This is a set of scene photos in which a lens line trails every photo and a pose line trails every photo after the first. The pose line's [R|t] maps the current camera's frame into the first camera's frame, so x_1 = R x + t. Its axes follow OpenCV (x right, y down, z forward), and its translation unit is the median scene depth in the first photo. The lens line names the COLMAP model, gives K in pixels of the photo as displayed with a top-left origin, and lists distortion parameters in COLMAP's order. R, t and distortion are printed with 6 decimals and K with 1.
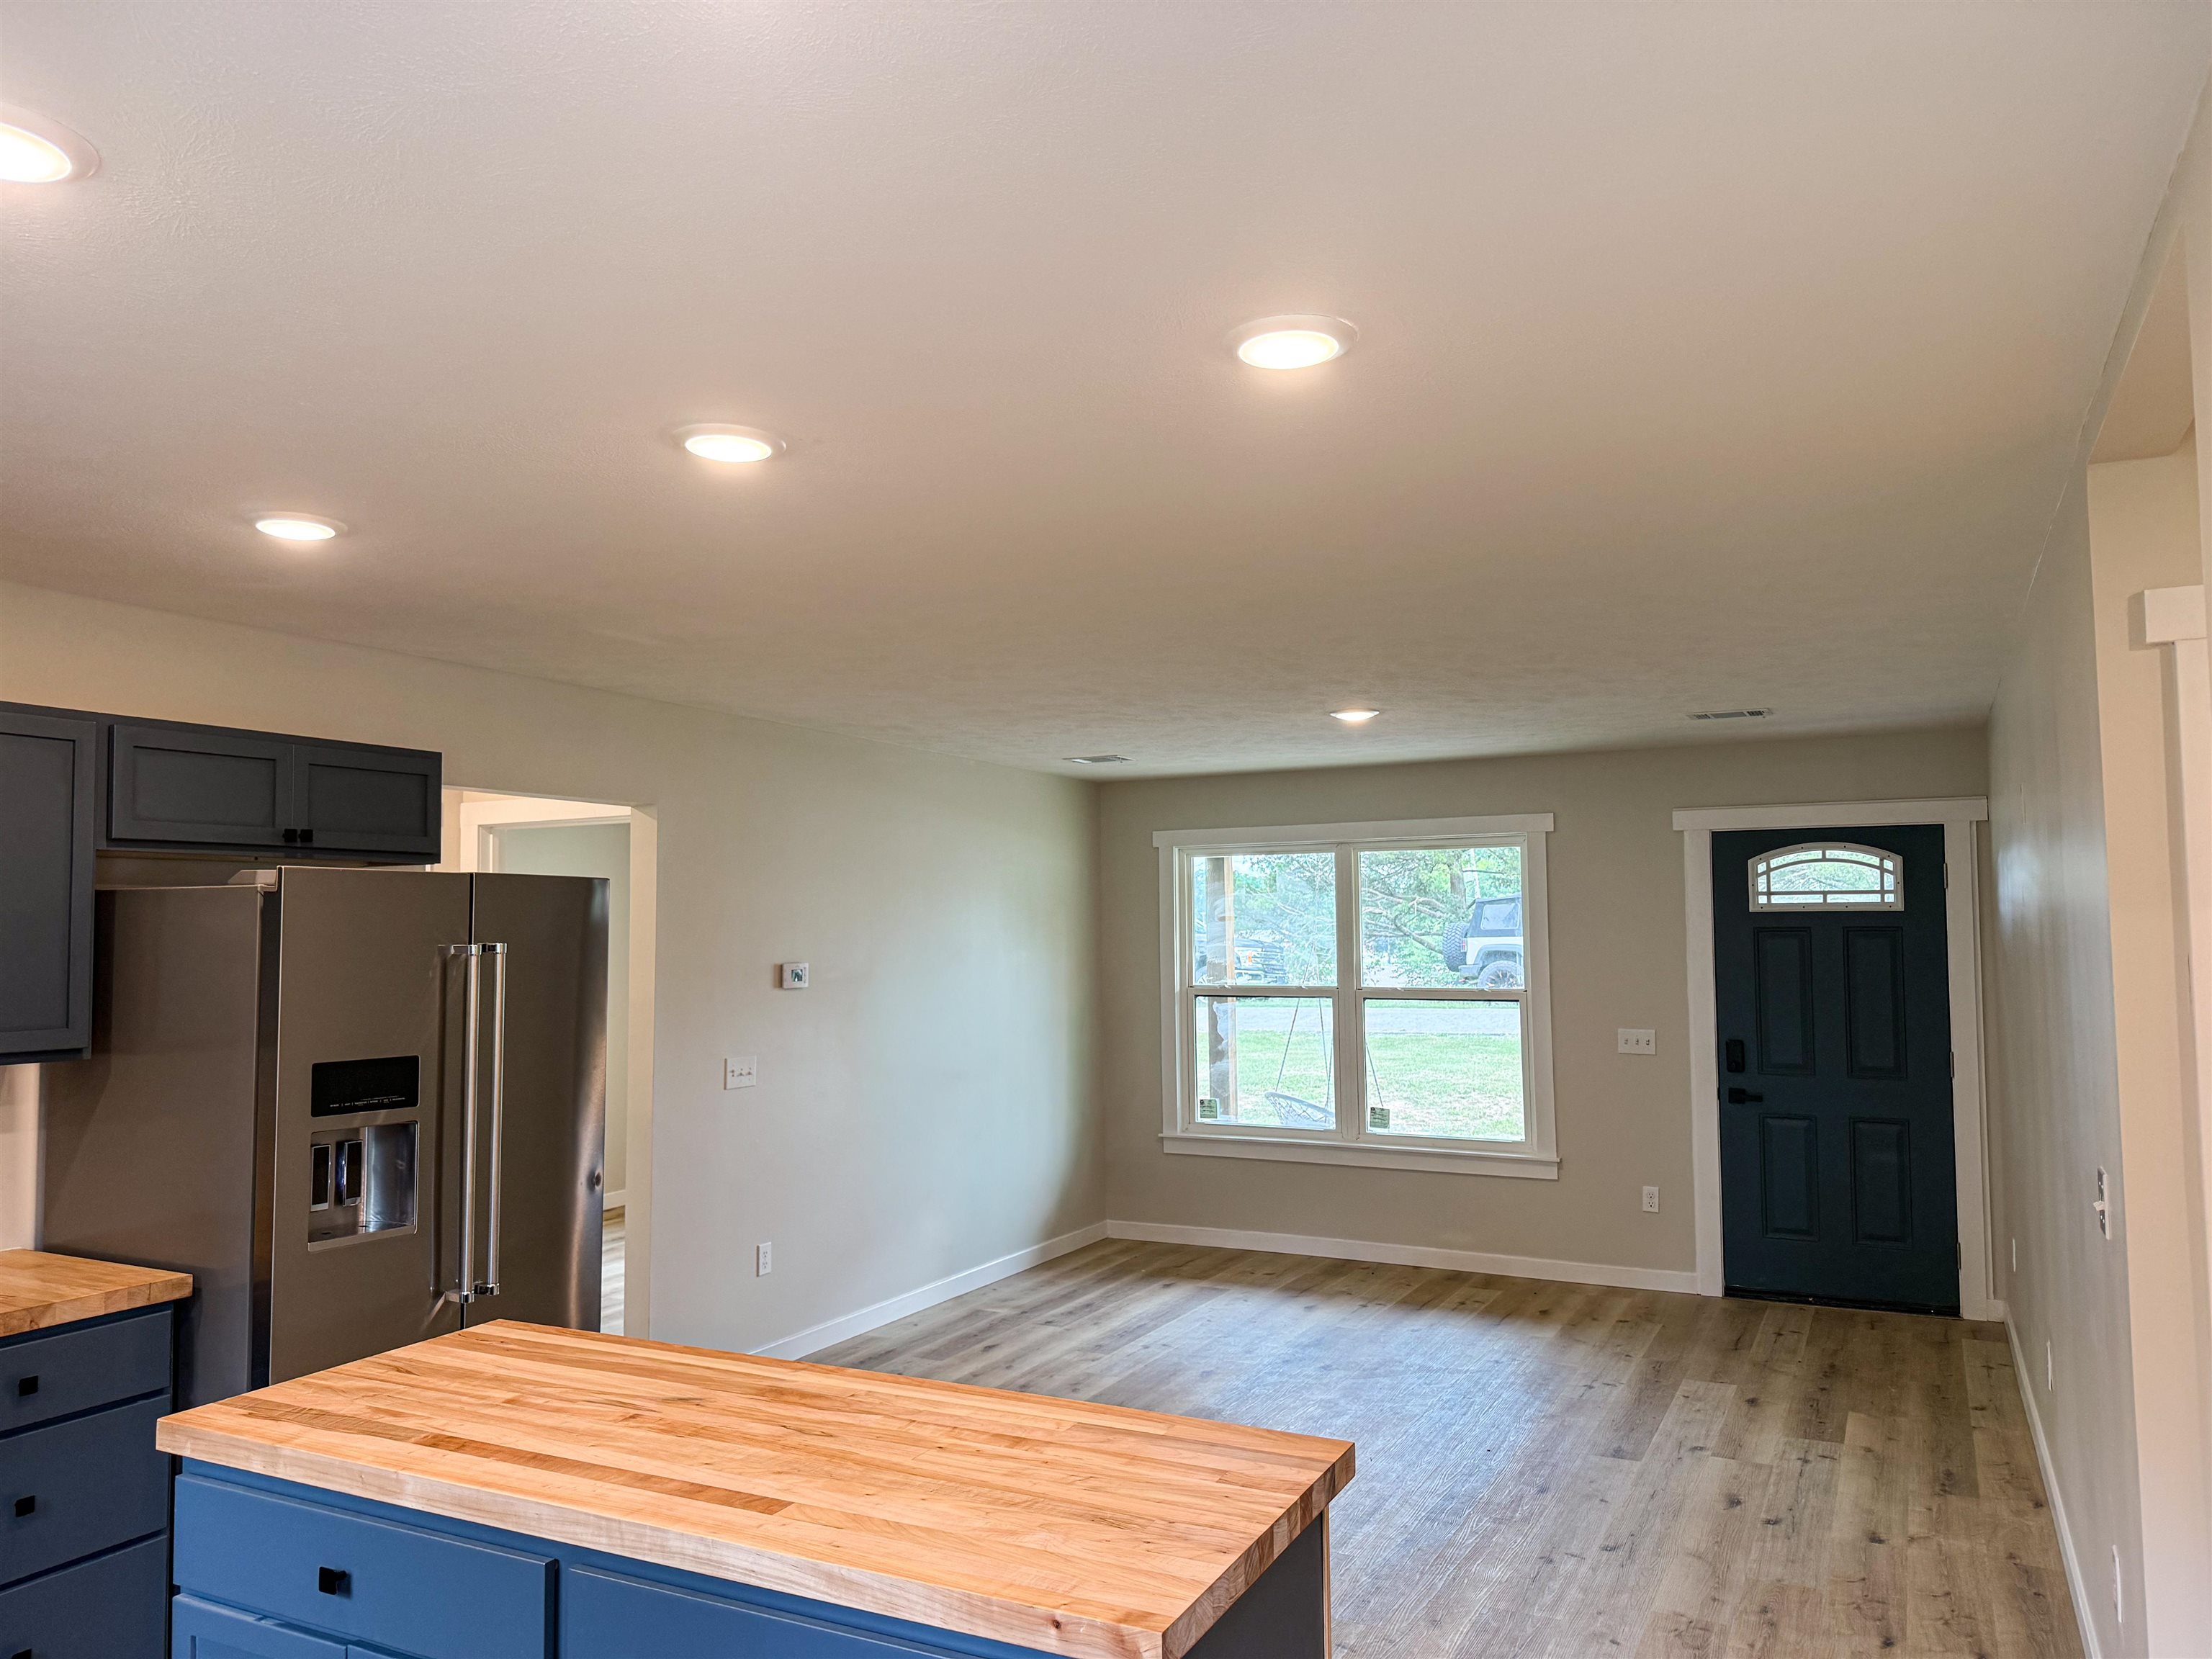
lens RADIAL K [[1561.5, 0, 1106.9], [0, 1561.5, 831.3], [0, 0, 1]] dist [0.040695, -0.067947]
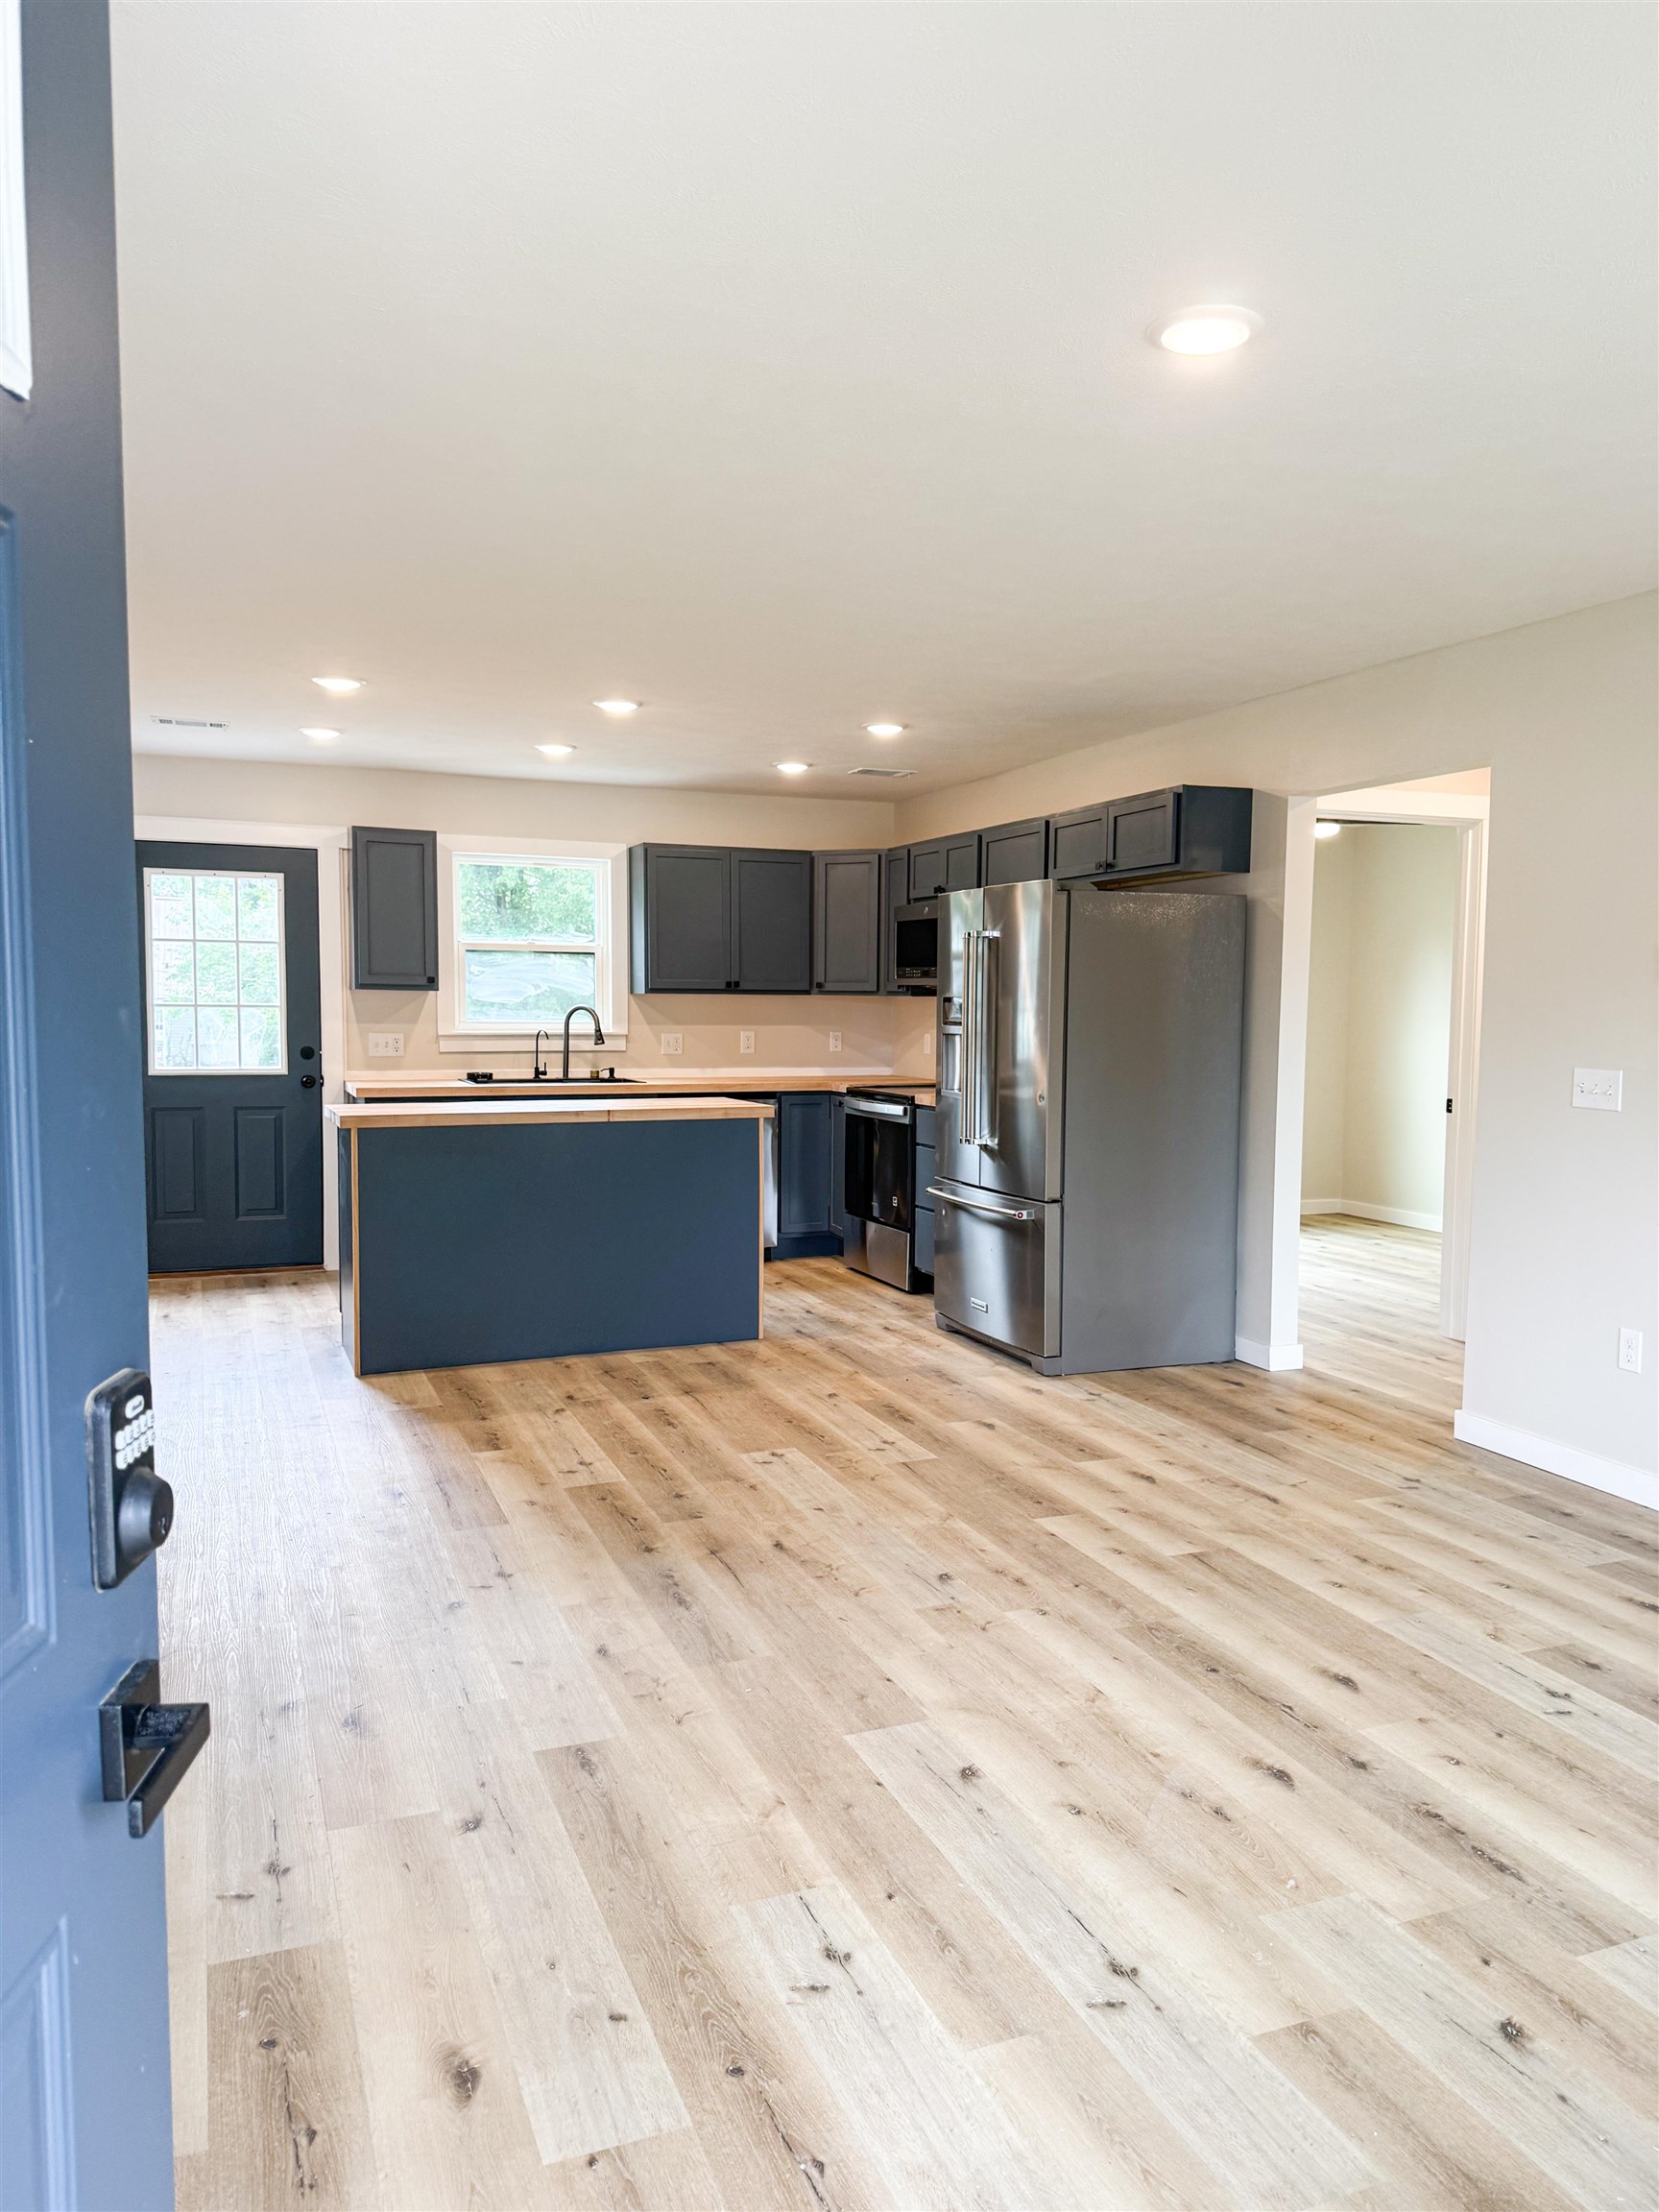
lens RADIAL K [[1561.5, 0, 850.1], [0, 1561.5, 1105.3], [0, 0, 1]] dist [0.040695, -0.067947]
pose [[-0.650946, 0.054680, -0.757152, 1.018312], [0.043400, 0.998452, 0.034795, 0.209710], [0.757882, -0.010211, -0.652312, 2.162142]]
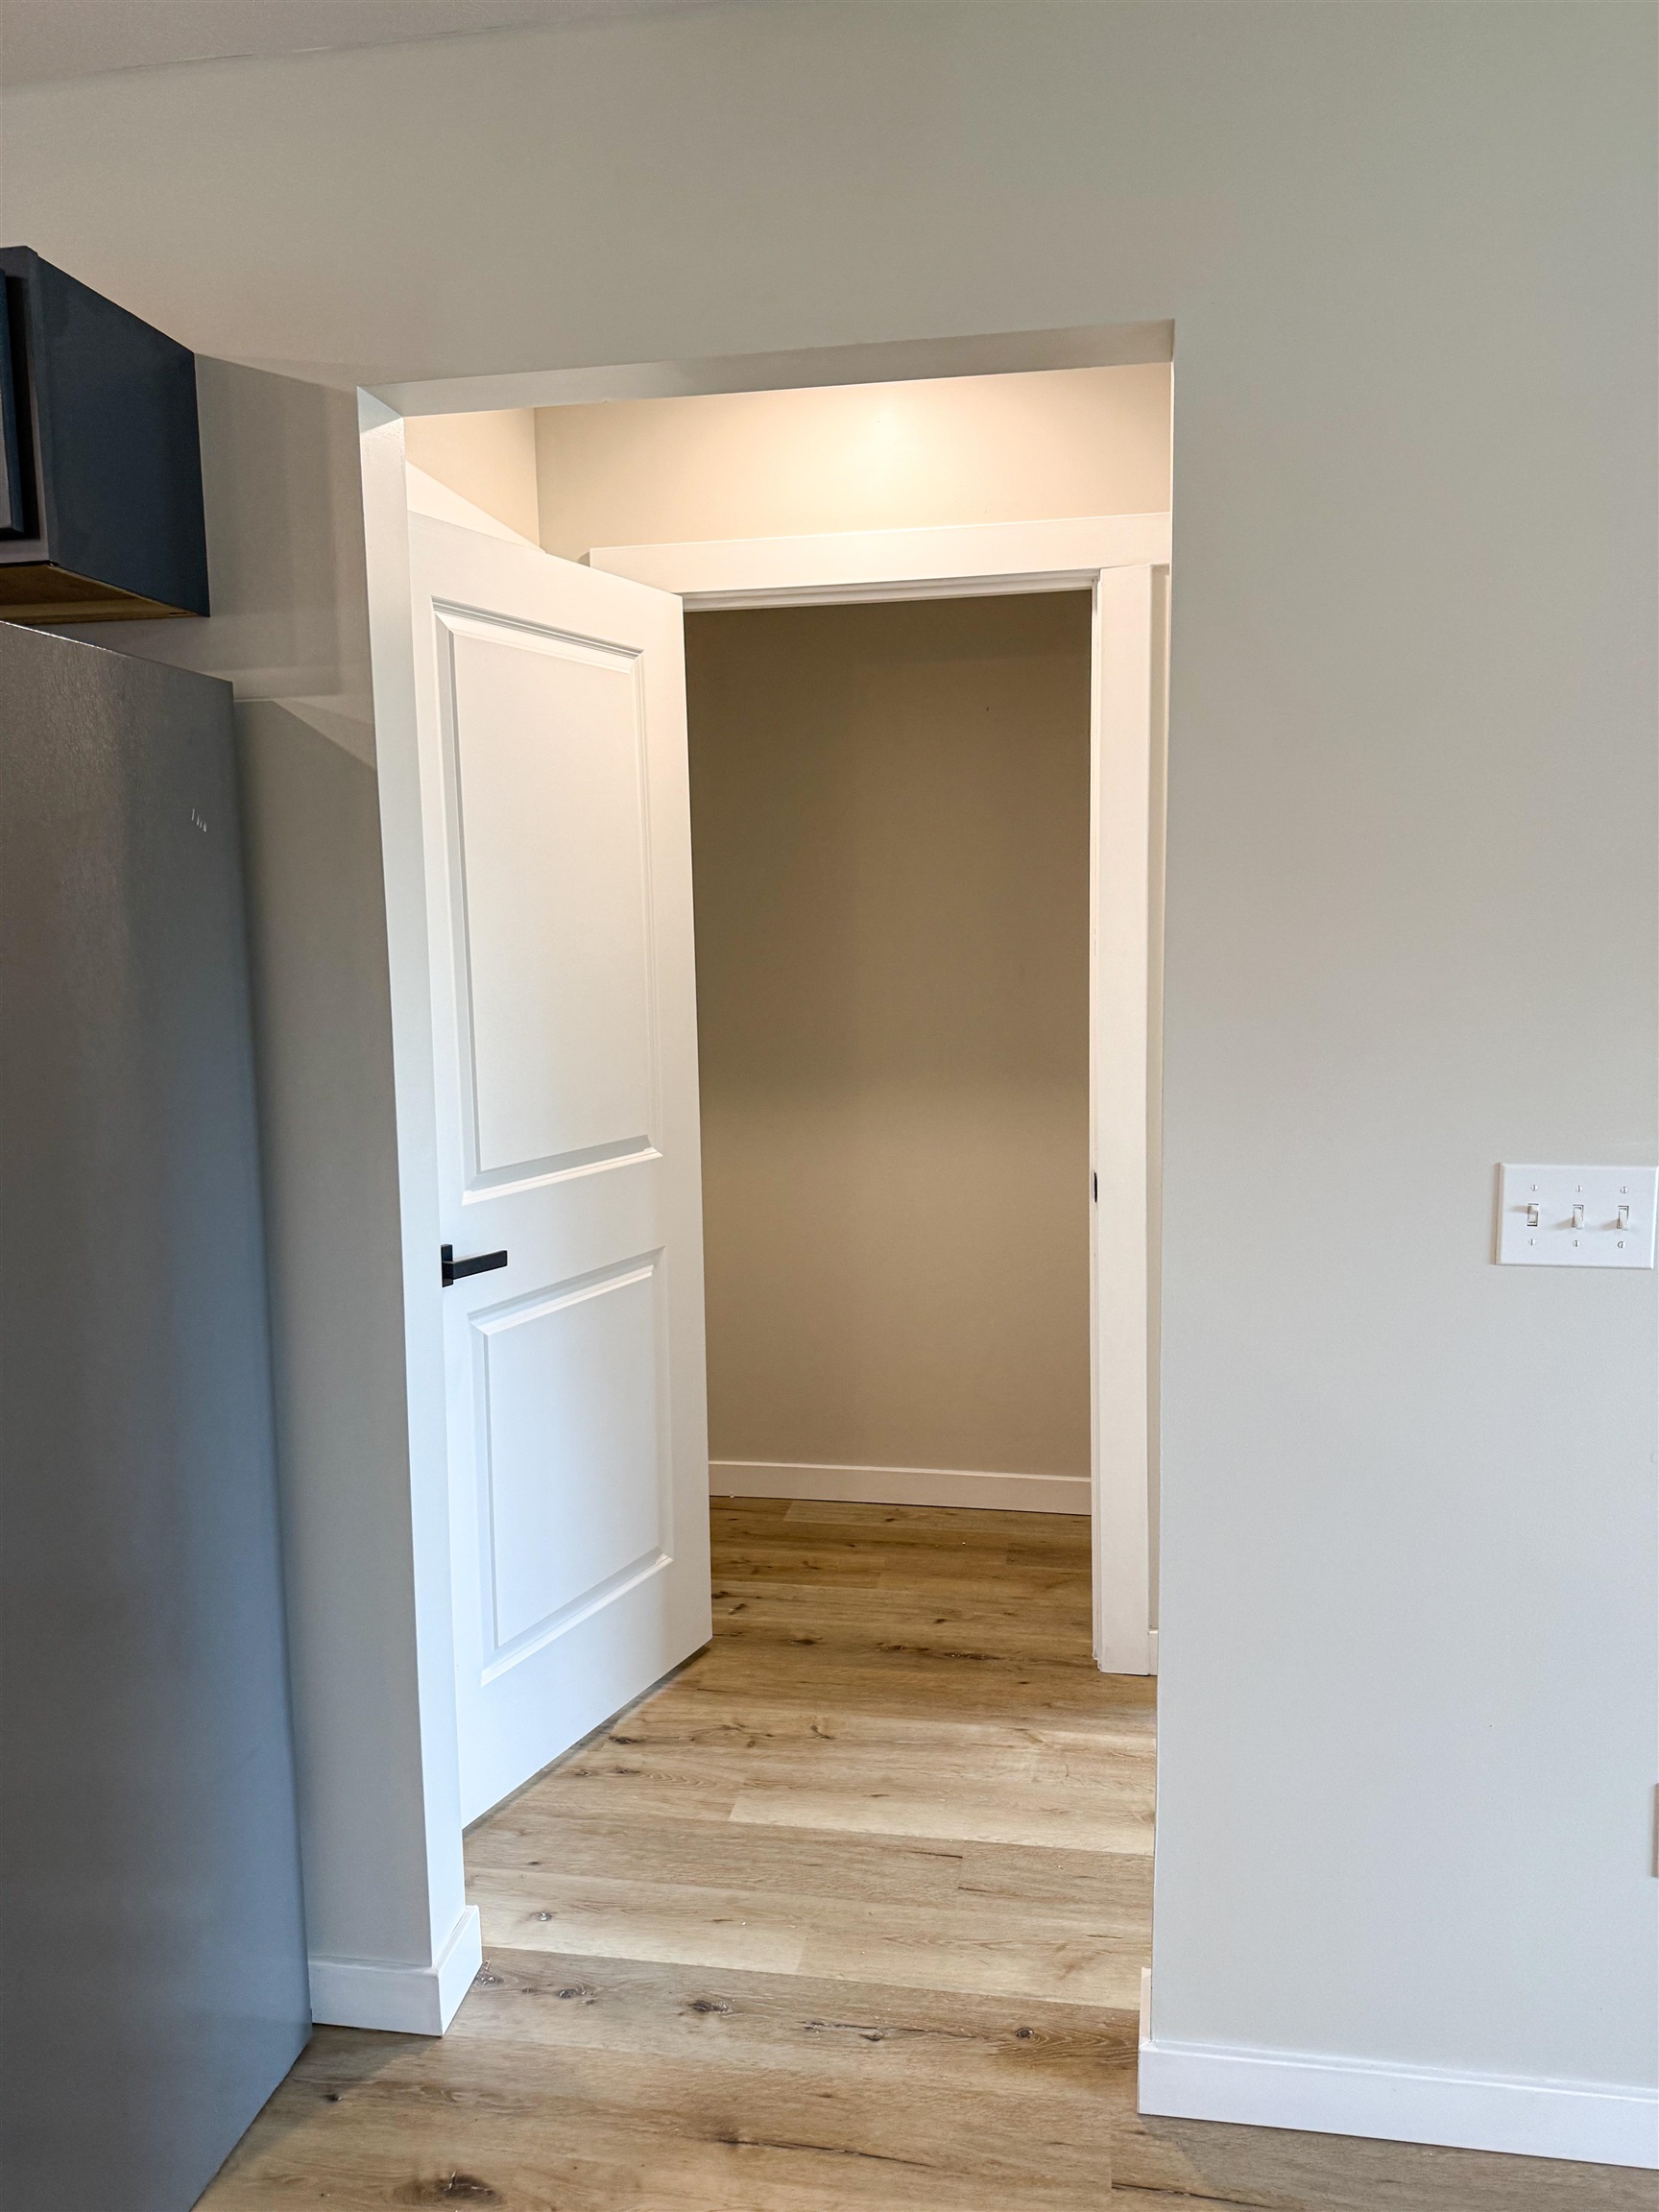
lens RADIAL K [[1561.5, 0, 823.3], [0, 1561.5, 1105.3], [0, 0, 1]] dist [0.040695, -0.067947]
pose [[0.307896, 0.114339, -0.944525, -0.014788], [0.068420, 0.987521, 0.141847, 0.138512], [0.948957, -0.108299, 0.296230, 1.354285]]
